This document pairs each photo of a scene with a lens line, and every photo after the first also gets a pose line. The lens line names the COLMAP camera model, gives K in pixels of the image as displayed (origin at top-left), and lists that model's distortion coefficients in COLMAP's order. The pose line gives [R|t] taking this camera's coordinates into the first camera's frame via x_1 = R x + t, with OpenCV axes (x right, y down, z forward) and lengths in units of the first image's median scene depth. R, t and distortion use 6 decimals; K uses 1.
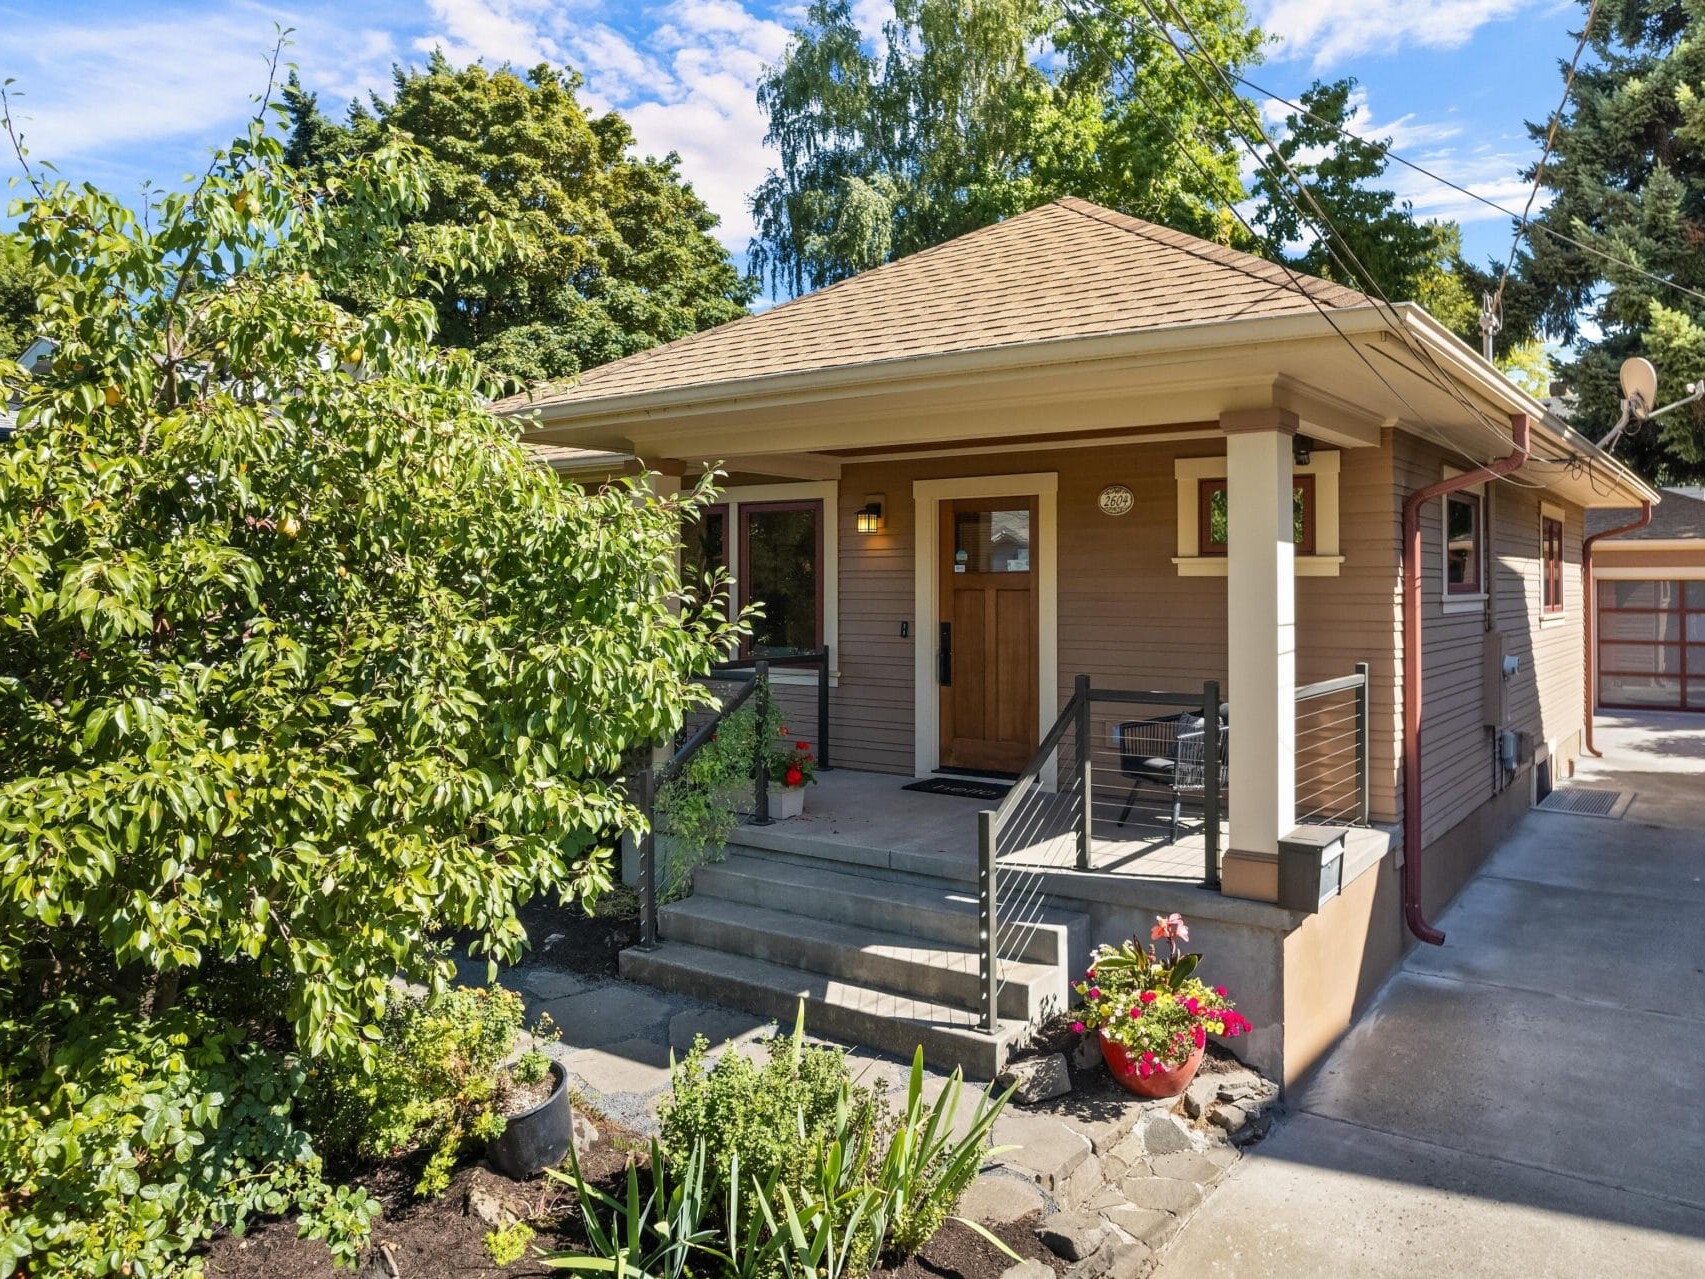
lens RADIAL K [[1250.3, 0, 835.0], [0, 1250.3, 538.2], [0, 0, 1]] dist [-0.065809, 0.043825]
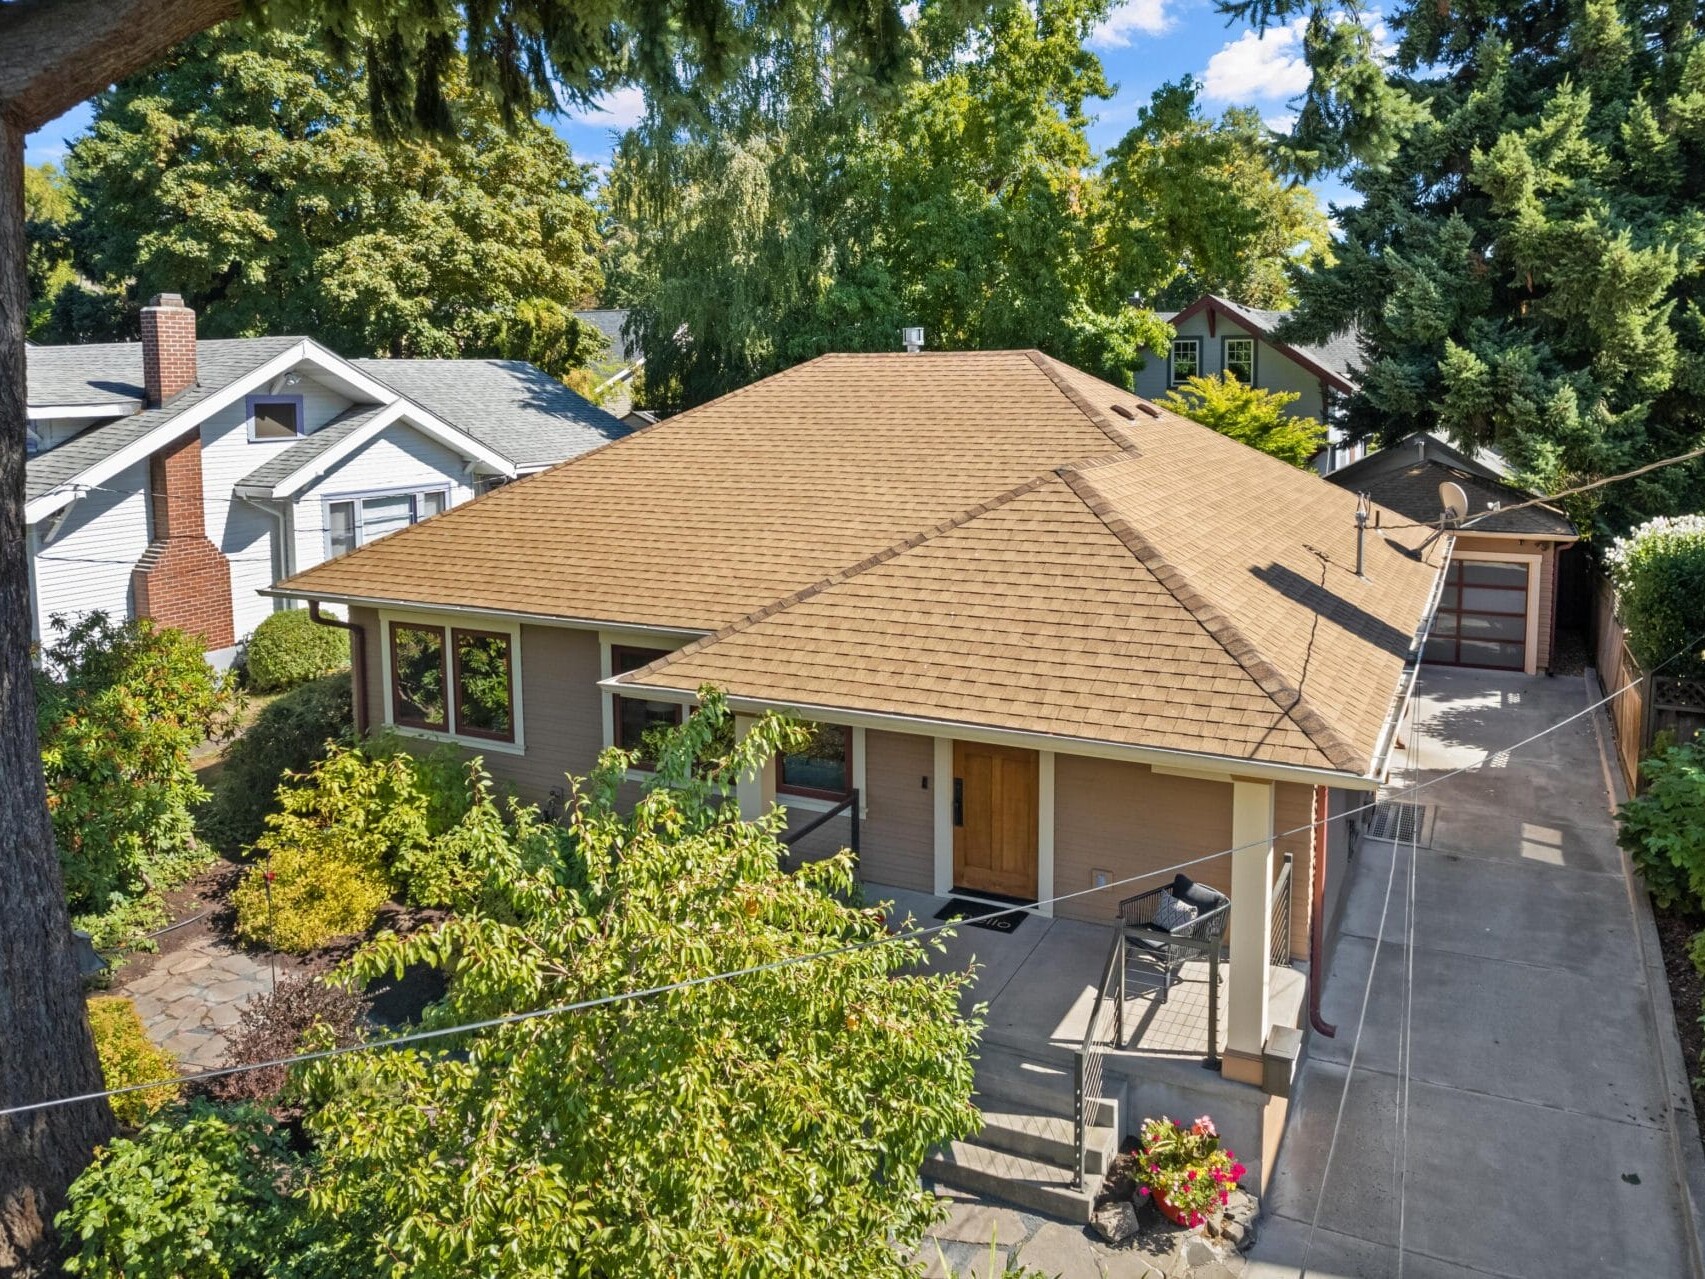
lens RADIAL K [[1250.3, 0, 835.9], [0, 1250.3, 505.0], [0, 0, 1]] dist [-0.065809, 0.043825]
pose [[0.986216, -0.027042, 0.163236, -0.060297], [0.006238, 0.991929, 0.126638, -0.095506], [-0.165343, -0.123874, 0.978426, -0.047820]]
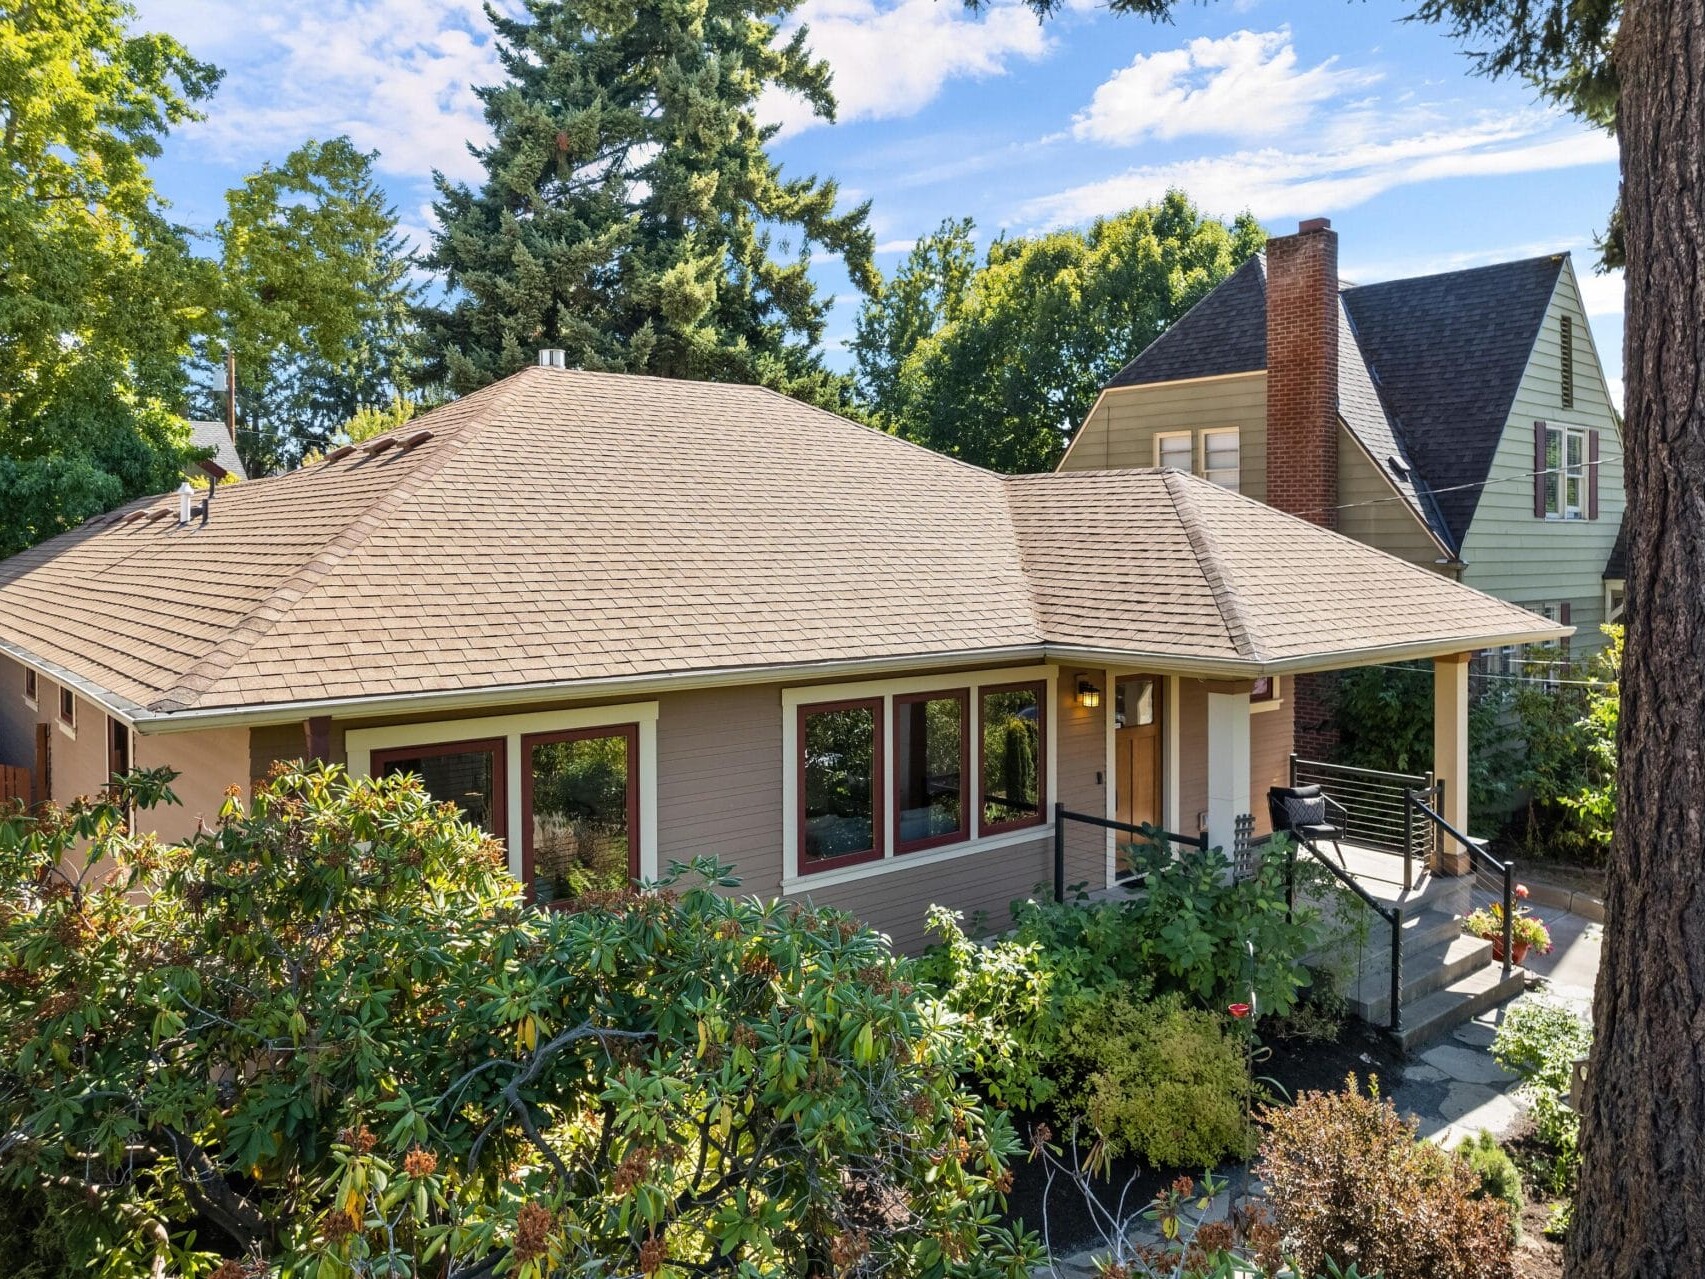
lens RADIAL K [[1272.1, 0, 823.4], [0, 1272.1, 545.6], [0, 0, 1]] dist [-0.058372, 0.021305]
pose [[0.250773, -0.007005, 0.968020, -0.332822], [-0.028510, 0.999487, 0.014618, -0.046258], [-0.967626, -0.031264, 0.250445, 0.249246]]
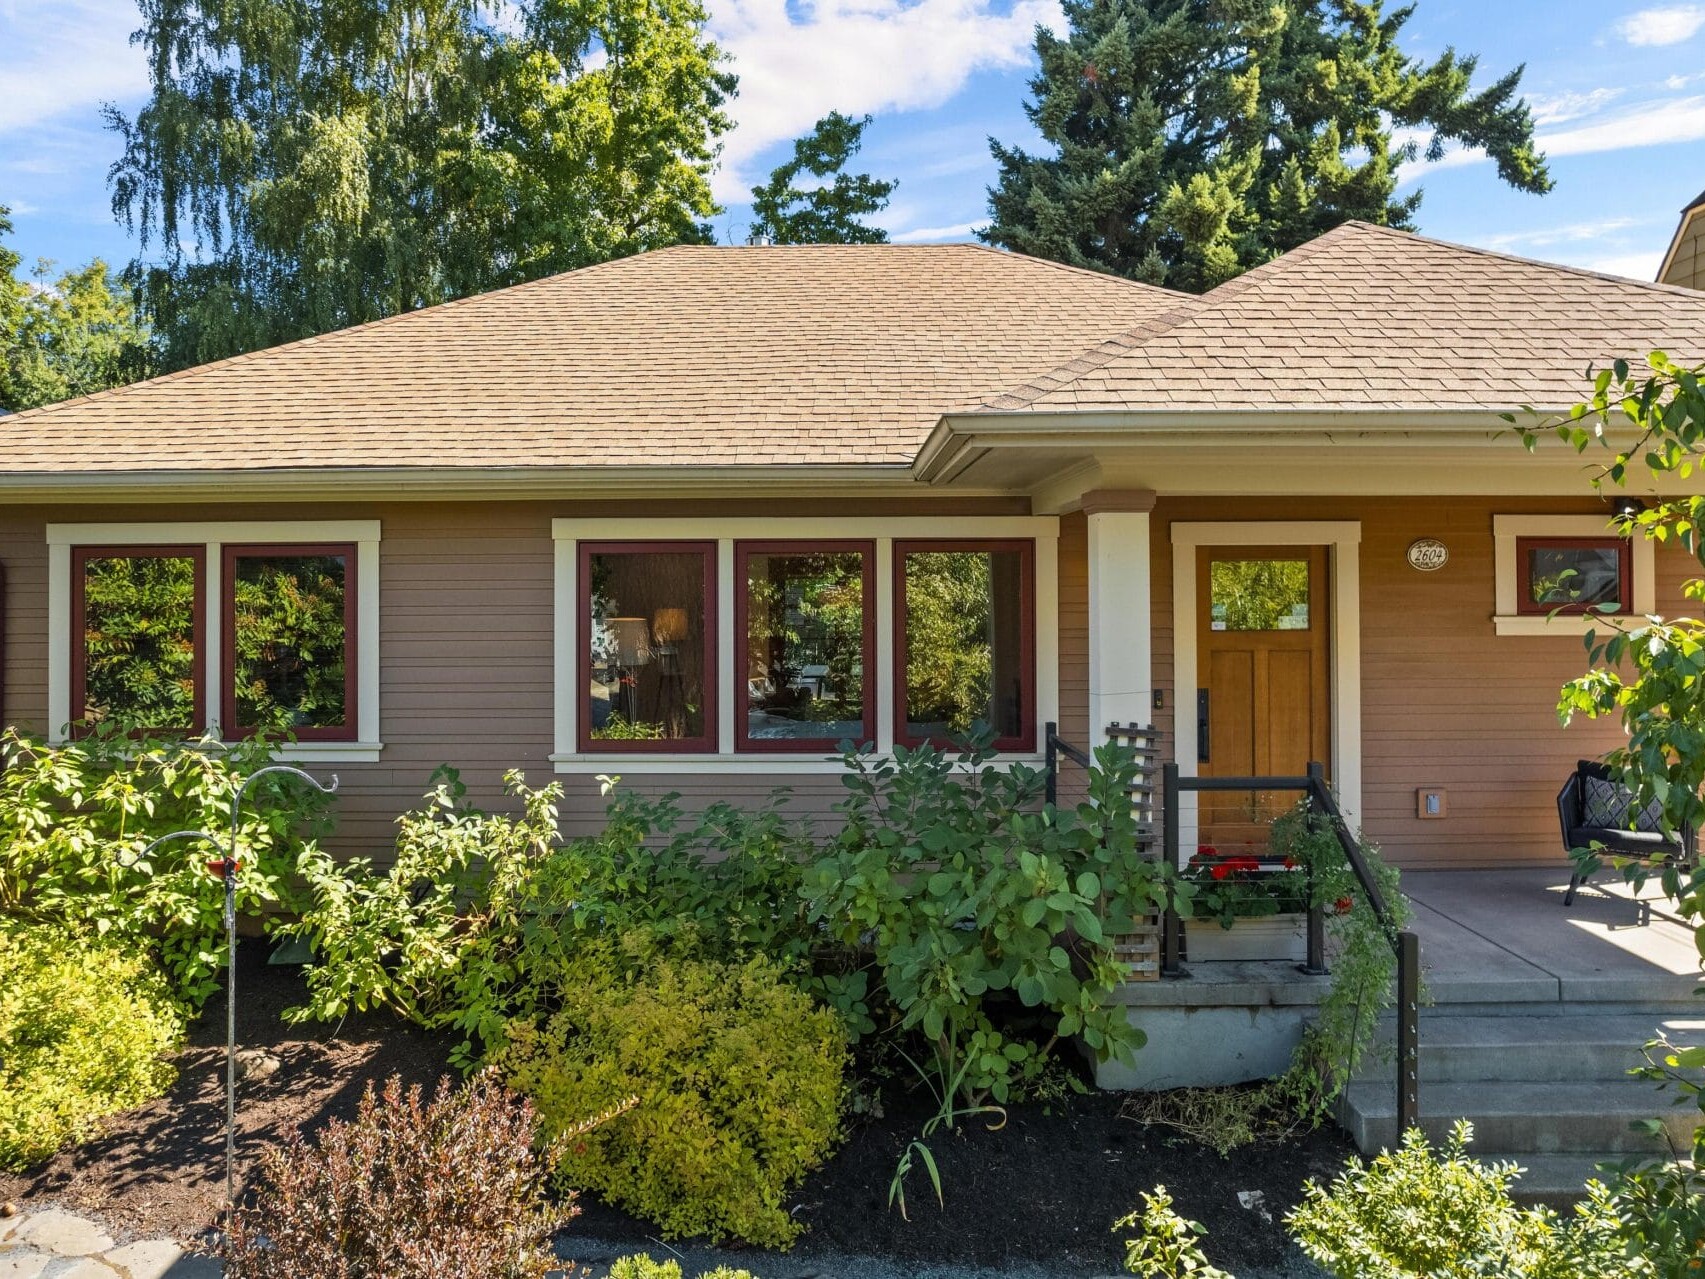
lens RADIAL K [[1250.3, 0, 774.8], [0, 1250.3, 573.5], [0, 0, 1]] dist [-0.065809, 0.043825]
pose [[0.817643, -0.000692, 0.575726, -0.165045], [-0.014409, 0.999661, 0.021665, -0.006805], [-0.575546, -0.026010, 0.817356, 0.122970]]
